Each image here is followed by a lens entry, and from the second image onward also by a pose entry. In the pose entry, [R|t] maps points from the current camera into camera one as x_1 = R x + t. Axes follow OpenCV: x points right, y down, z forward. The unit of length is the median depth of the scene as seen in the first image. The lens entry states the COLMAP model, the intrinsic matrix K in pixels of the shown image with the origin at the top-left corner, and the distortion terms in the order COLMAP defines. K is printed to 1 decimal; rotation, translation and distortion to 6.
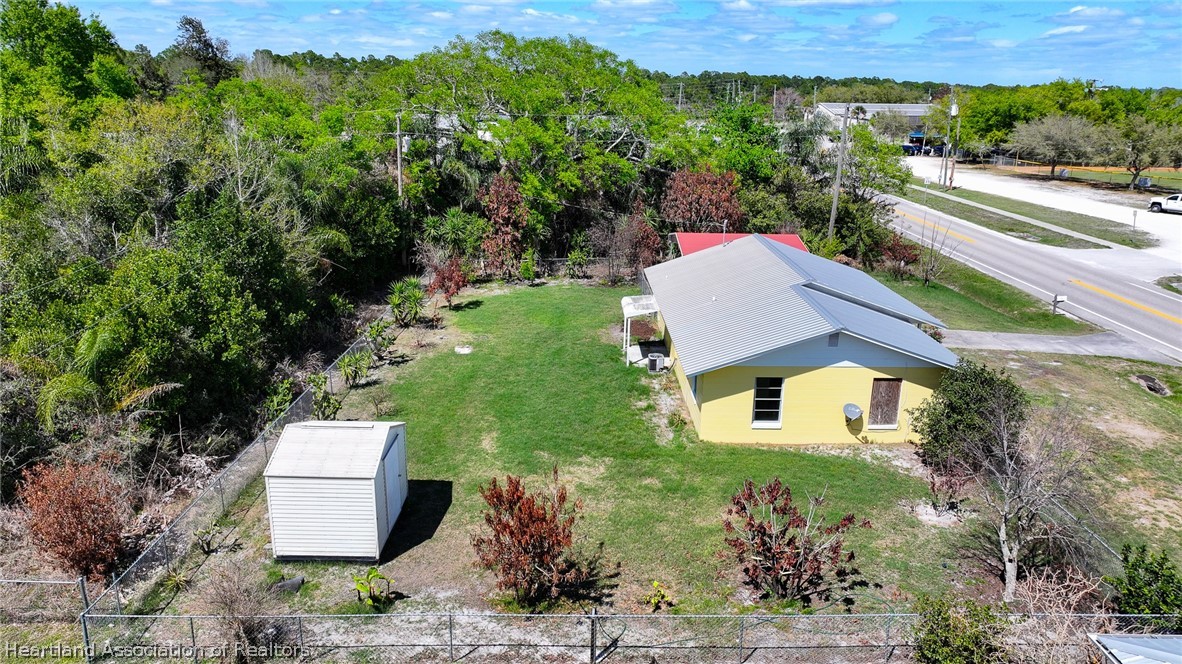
lens RADIAL K [[807.0, 0, 587.2], [0, 807.0, 399.8], [0, 0, 1]] dist [0.006271, 0.004765]
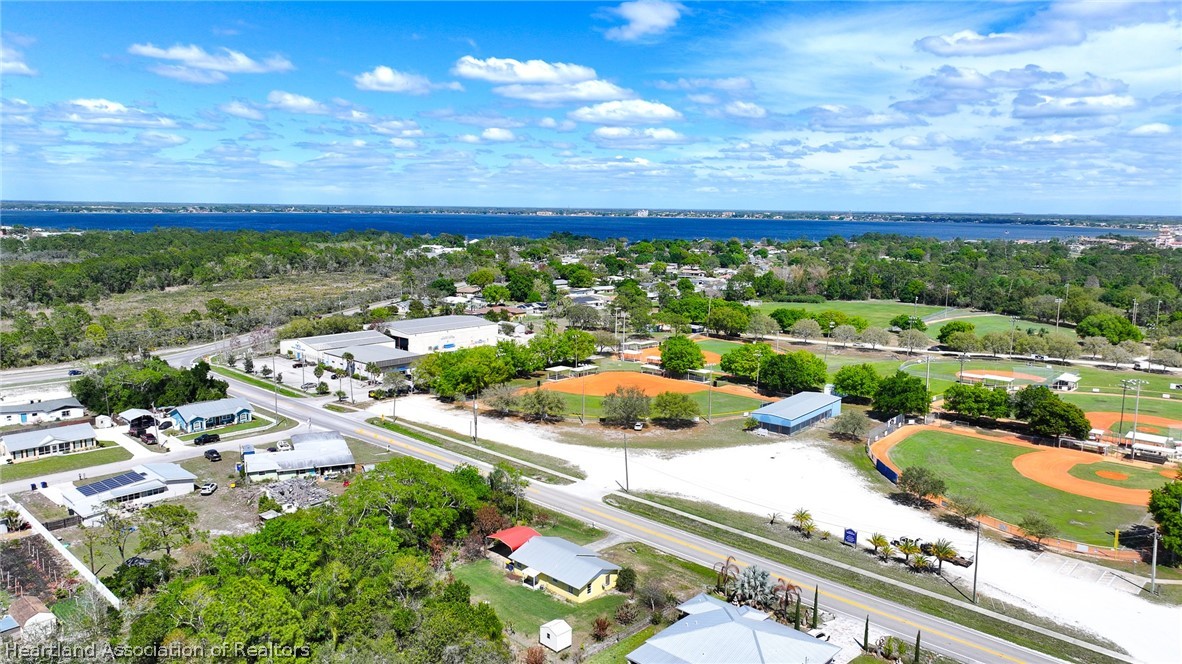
lens RADIAL K [[809.5, 0, 584.6], [0, 809.5, 410.9], [0, 0, 1]] dist [-0.000414, 0.007715]
pose [[0.708527, -0.181940, 0.681827, -2.598602], [0.260258, 0.965454, -0.012825, -0.876880], [-0.655939, 0.186537, 0.731401, -2.368639]]
